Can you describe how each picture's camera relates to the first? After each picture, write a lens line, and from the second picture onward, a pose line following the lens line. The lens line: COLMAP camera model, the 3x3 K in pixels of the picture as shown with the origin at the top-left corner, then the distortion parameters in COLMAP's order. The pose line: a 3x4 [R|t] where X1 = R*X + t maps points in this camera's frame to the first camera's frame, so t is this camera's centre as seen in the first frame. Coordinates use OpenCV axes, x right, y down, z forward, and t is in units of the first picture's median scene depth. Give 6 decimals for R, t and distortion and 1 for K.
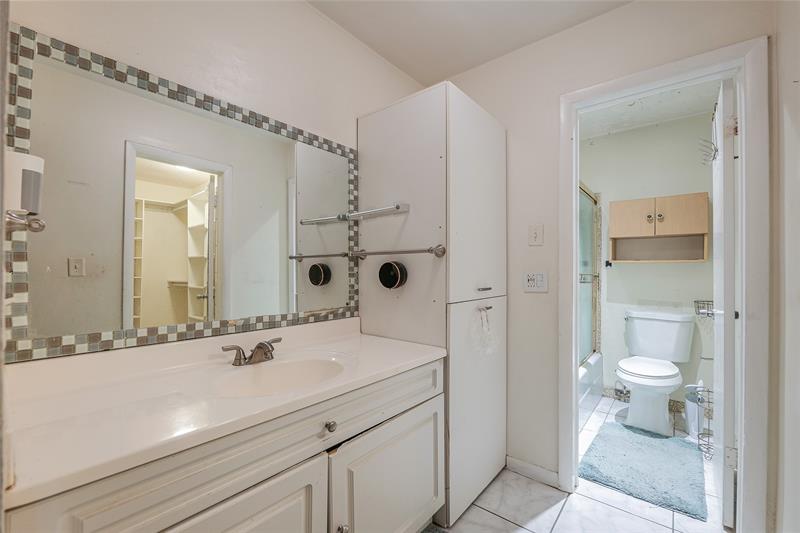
lens RADIAL K [[347.6, 0, 398.1], [0, 347.6, 266.3], [0, 0, 1]] dist [0.002060, 0.000109]
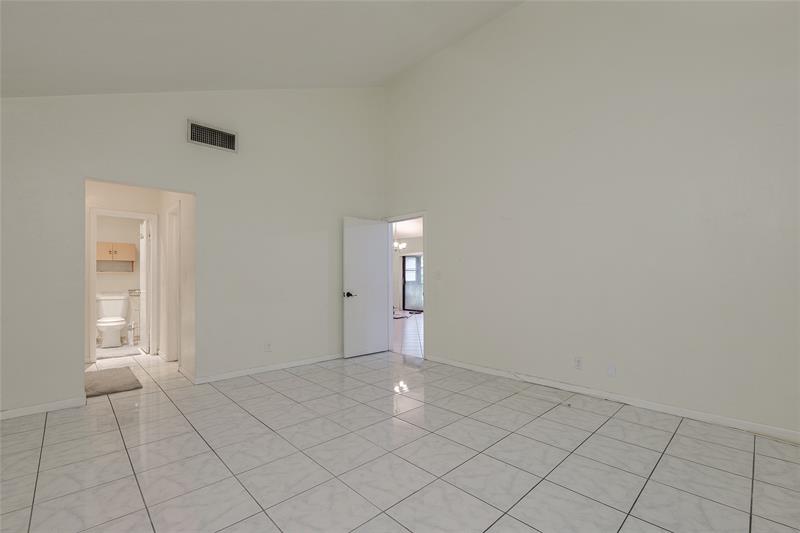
lens RADIAL K [[347.6, 0, 398.7], [0, 347.6, 273.6], [0, 0, 1]] dist [0.002060, 0.000109]
pose [[0.135908, 0.012383, 0.990644, -1.206492], [0.006338, 0.999891, -0.013368, 0.036349], [-0.990701, 0.008096, 0.135814, -1.093487]]
